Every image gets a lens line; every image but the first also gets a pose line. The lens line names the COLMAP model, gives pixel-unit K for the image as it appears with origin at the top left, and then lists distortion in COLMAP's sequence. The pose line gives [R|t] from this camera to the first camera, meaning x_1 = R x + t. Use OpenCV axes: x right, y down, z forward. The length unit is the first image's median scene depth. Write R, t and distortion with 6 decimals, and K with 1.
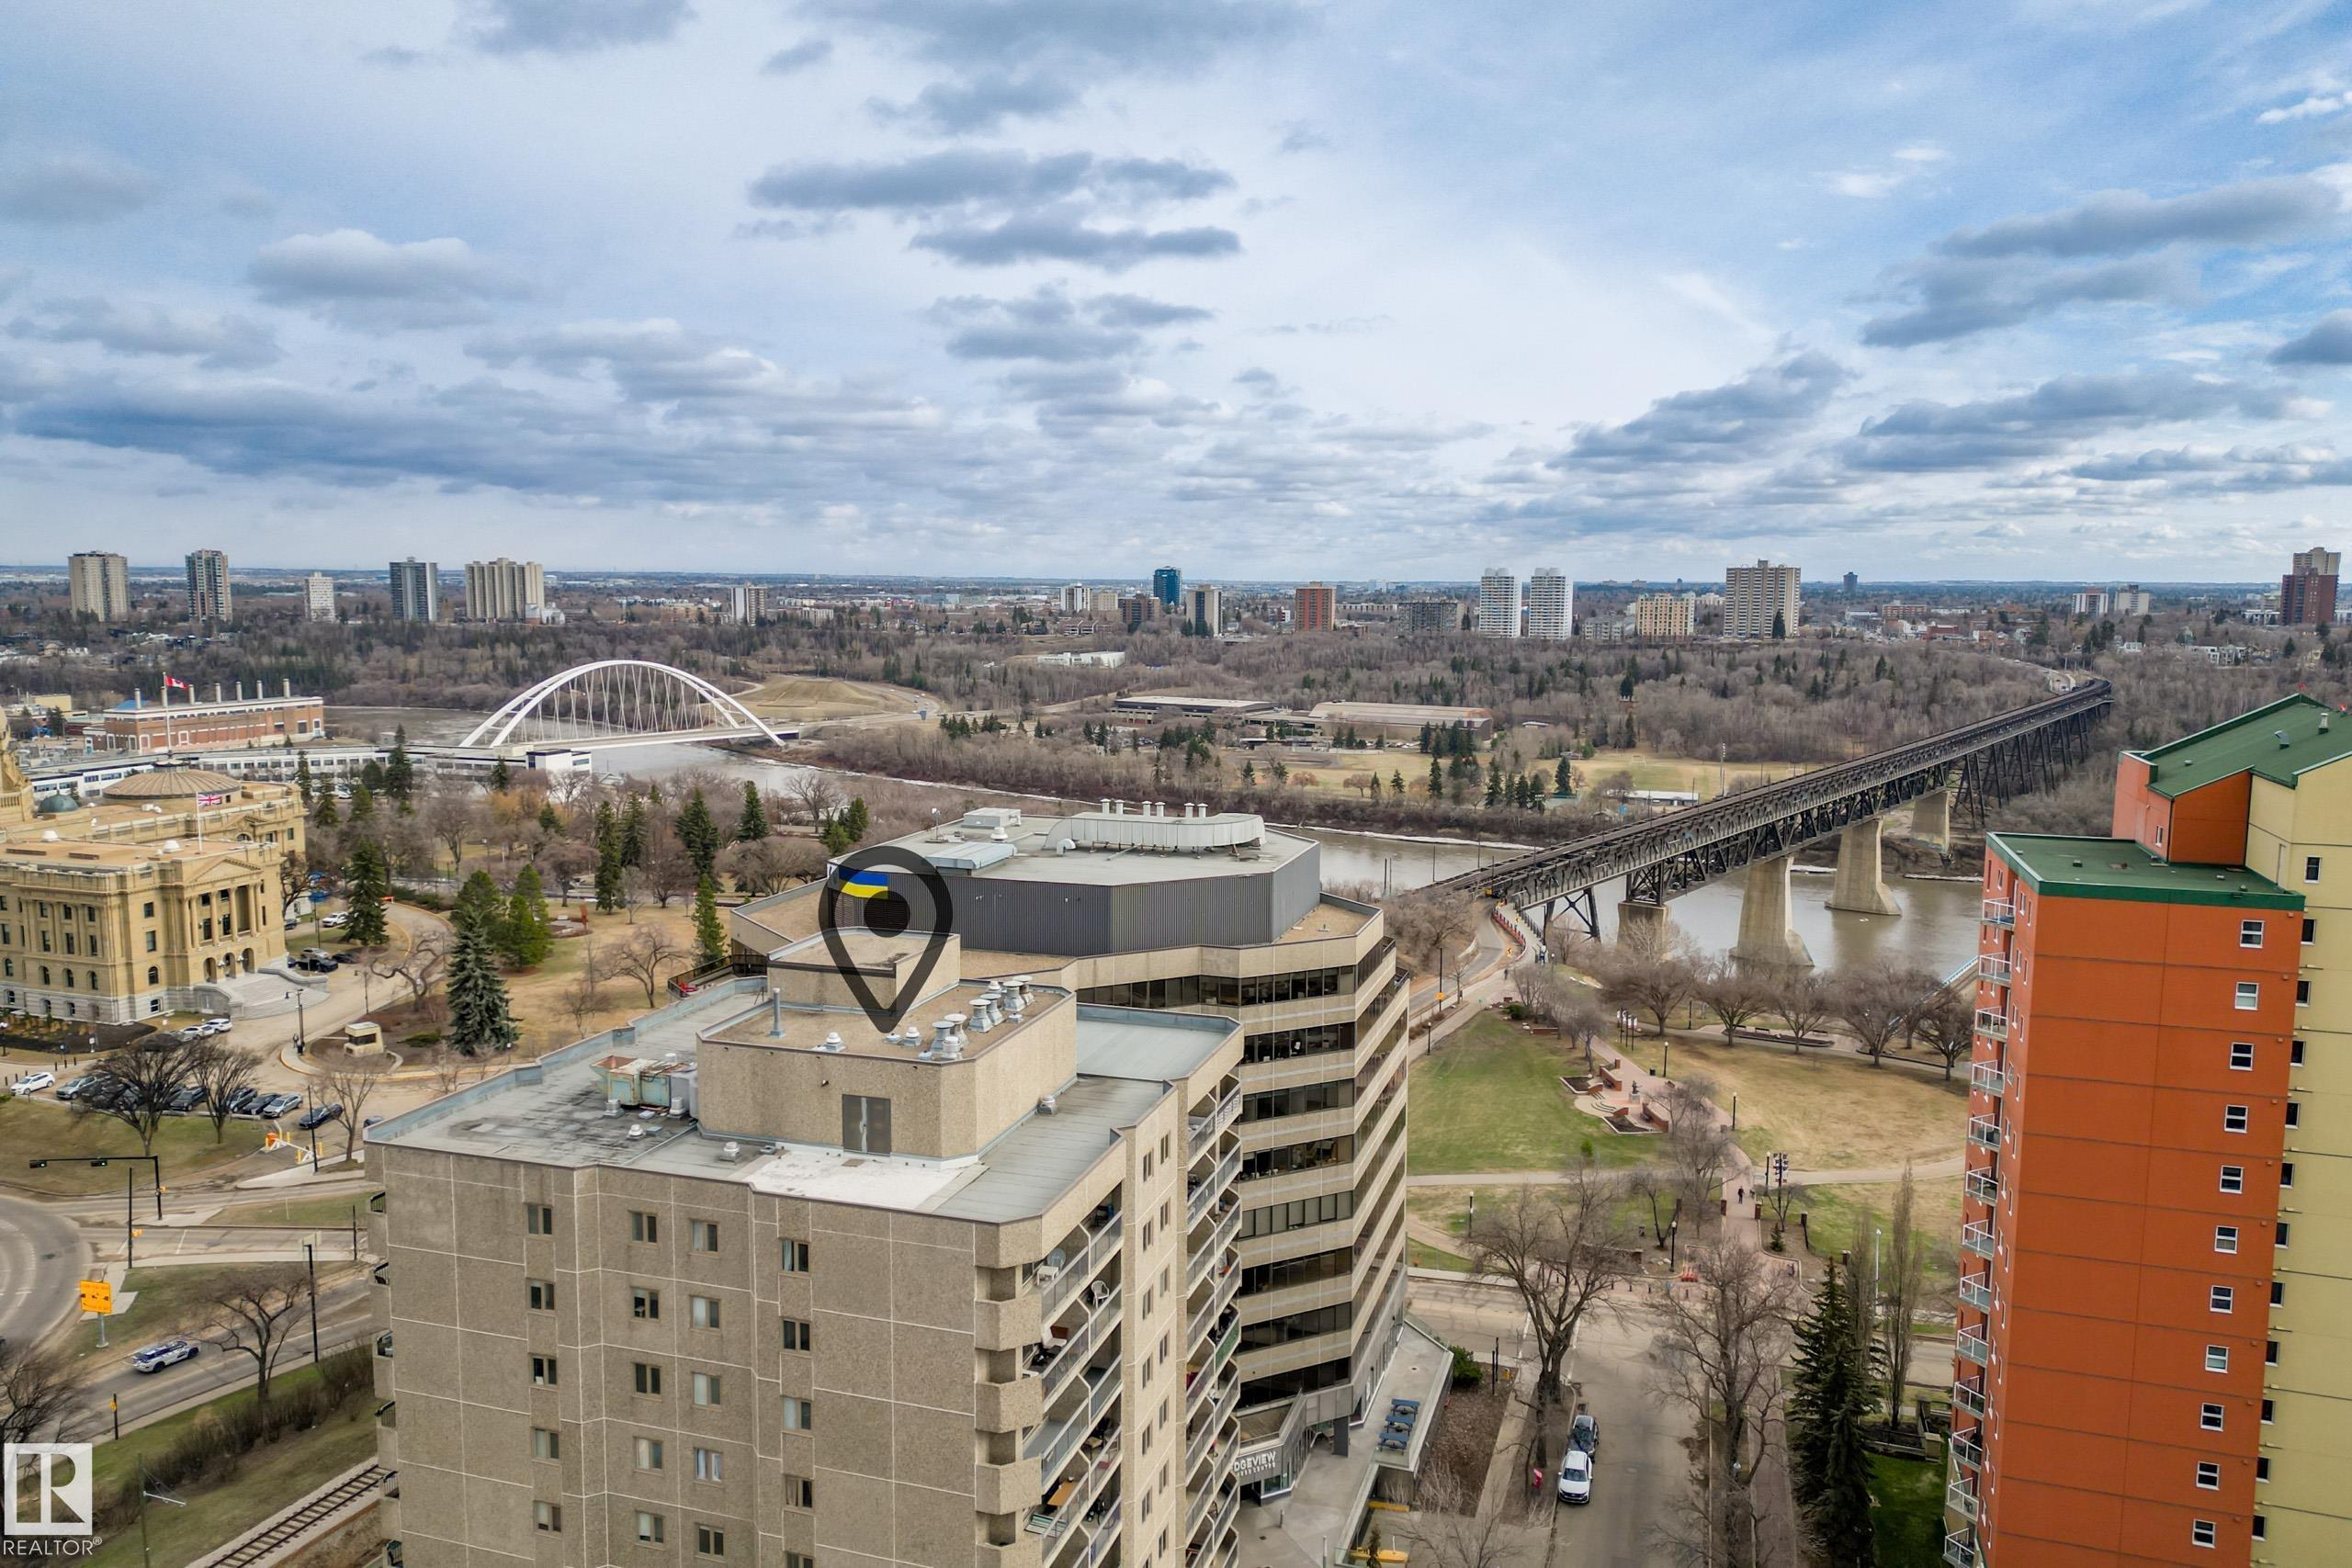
lens RADIAL K [[1631.0, 0, 1176.0], [0, 1631.0, 784.0], [0, 0, 1]] dist [0.099289, -0.104892]
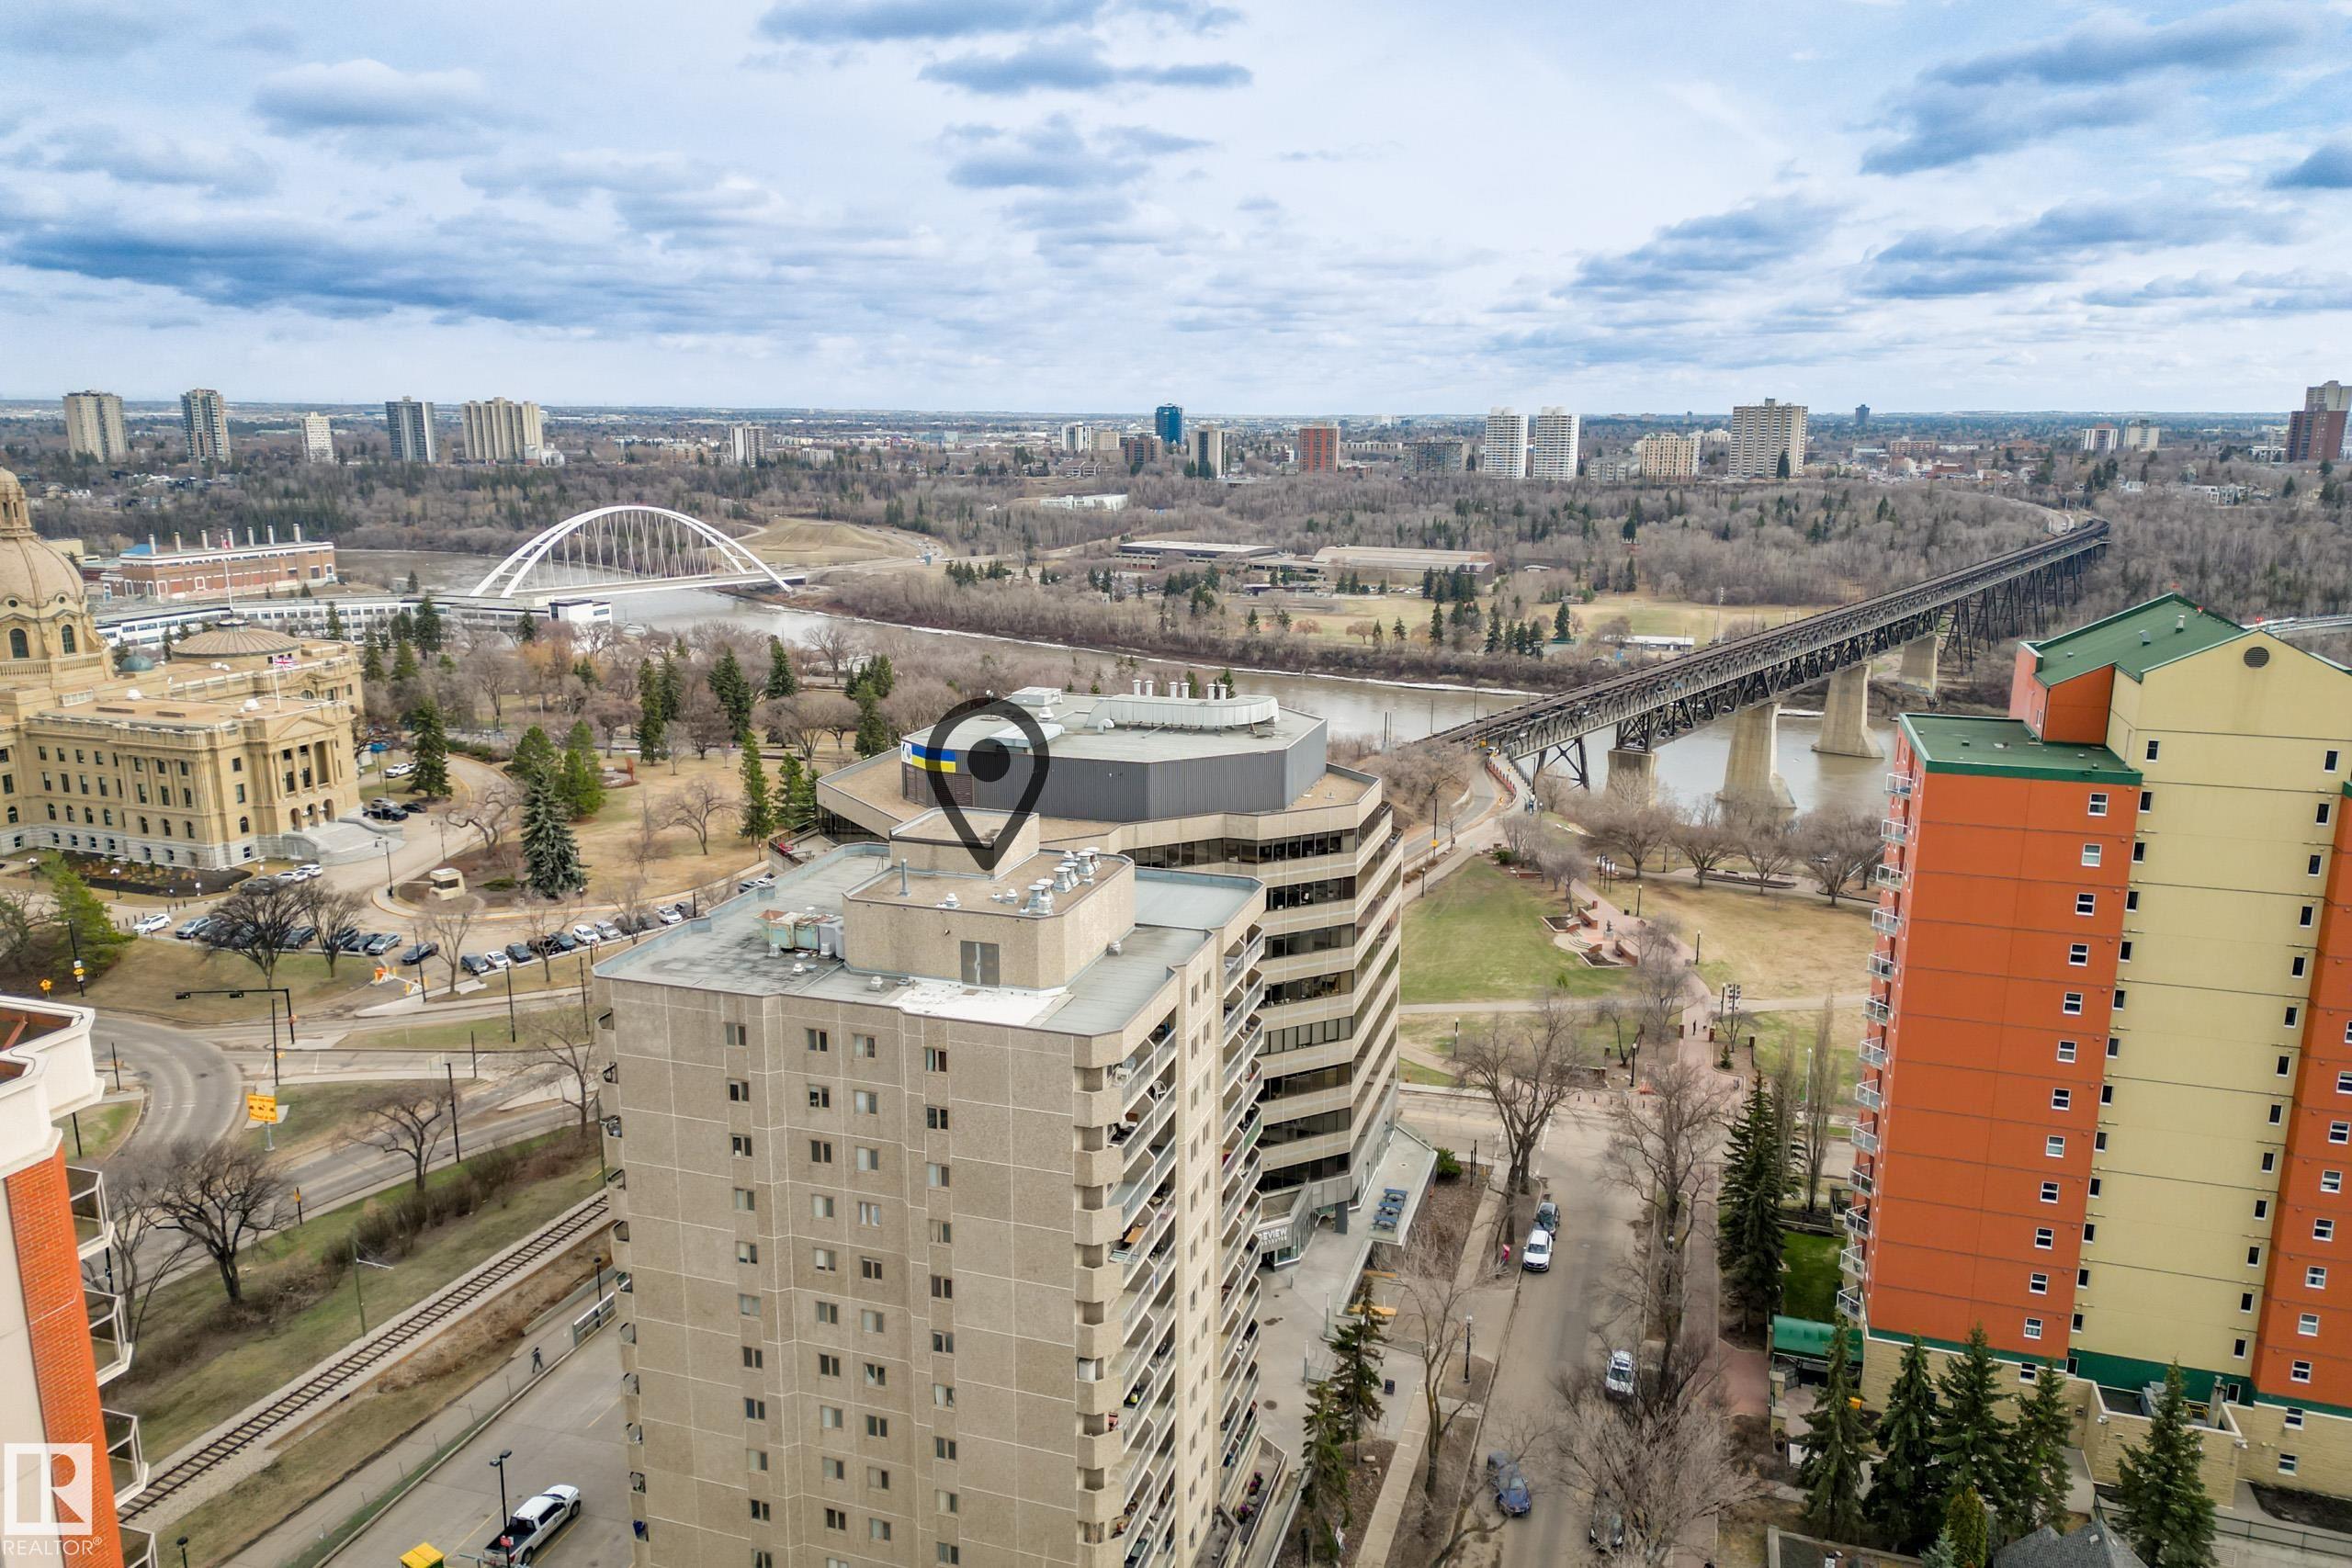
lens RADIAL K [[1631.0, 0, 1176.0], [0, 1631.0, 784.0], [0, 0, 1]] dist [0.099289, -0.104892]
pose [[0.999997, -0.002403, -0.000924, -0.003893], [0.002482, 0.995196, 0.097873, -0.007388], [0.000684, -0.097875, 0.995198, -0.033381]]
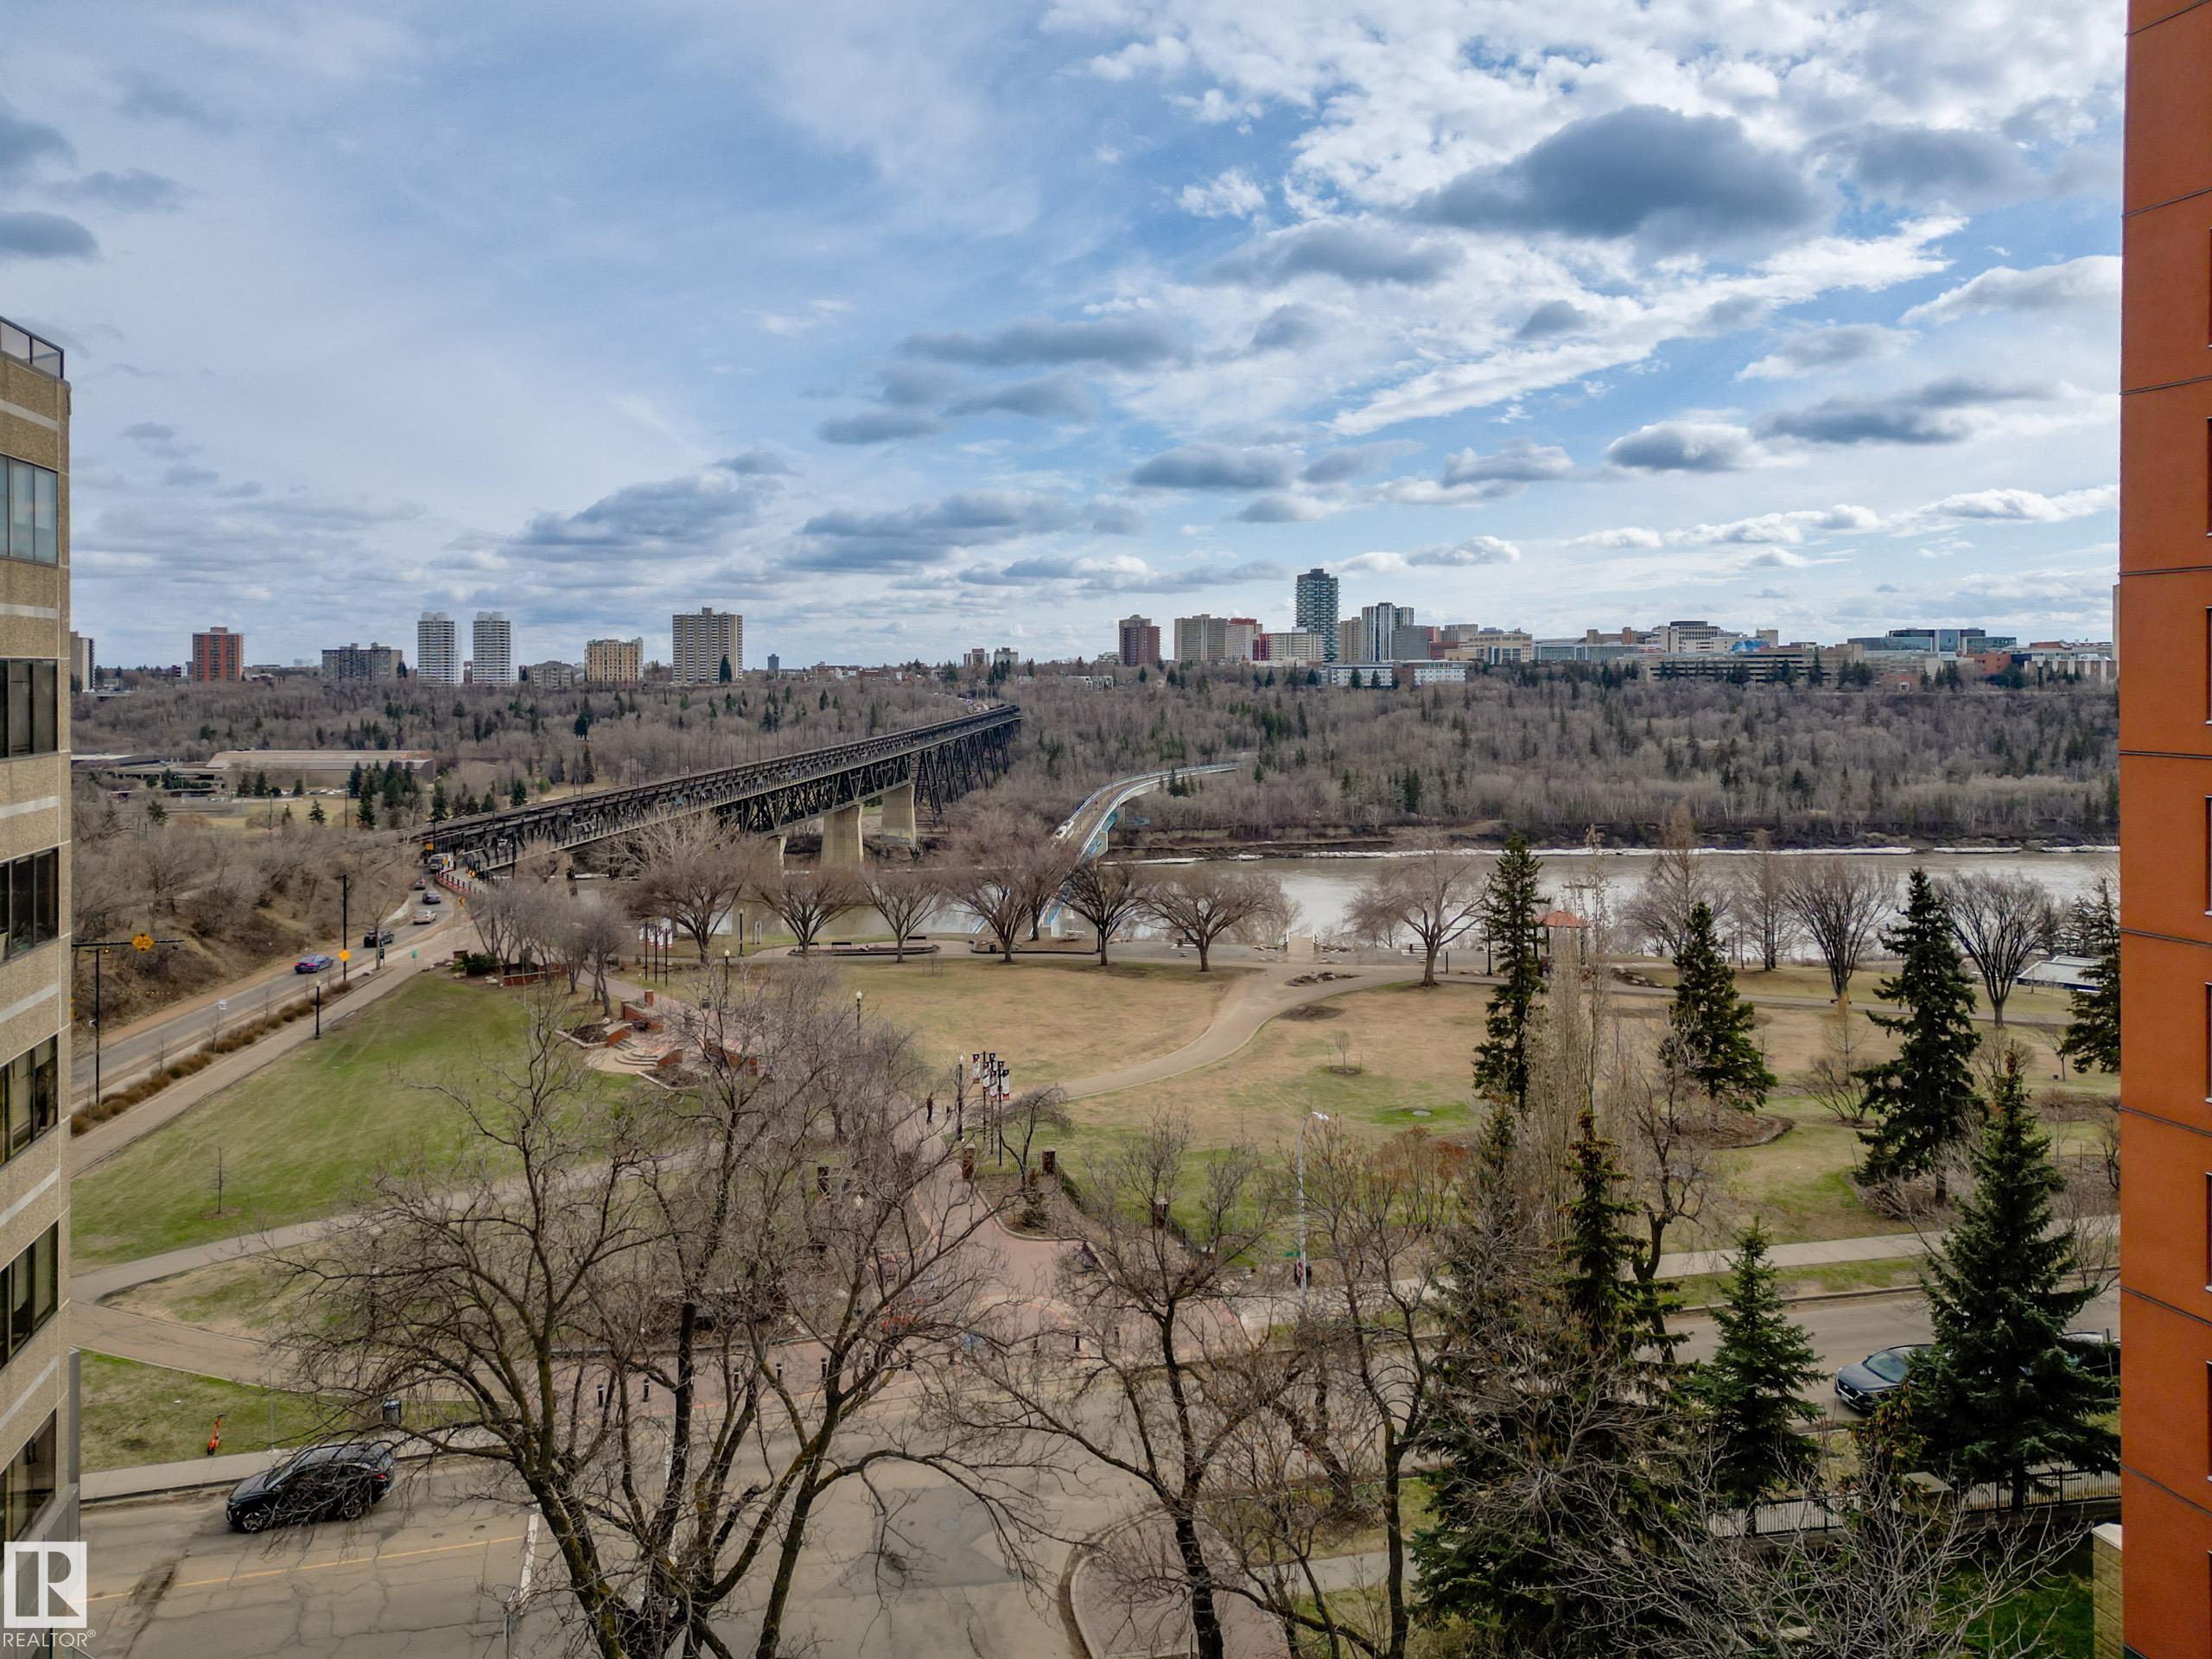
lens RADIAL K [[1588.7, 0, 1107.1], [0, 1588.7, 708.1], [0, 0, 1]] dist [-0.076903, 0.059219]
pose [[0.828194, -0.014432, 0.560255, 0.036179], [0.070576, 0.994396, -0.078713, 0.051612], [-0.555980, 0.104730, 0.824572, 0.177893]]
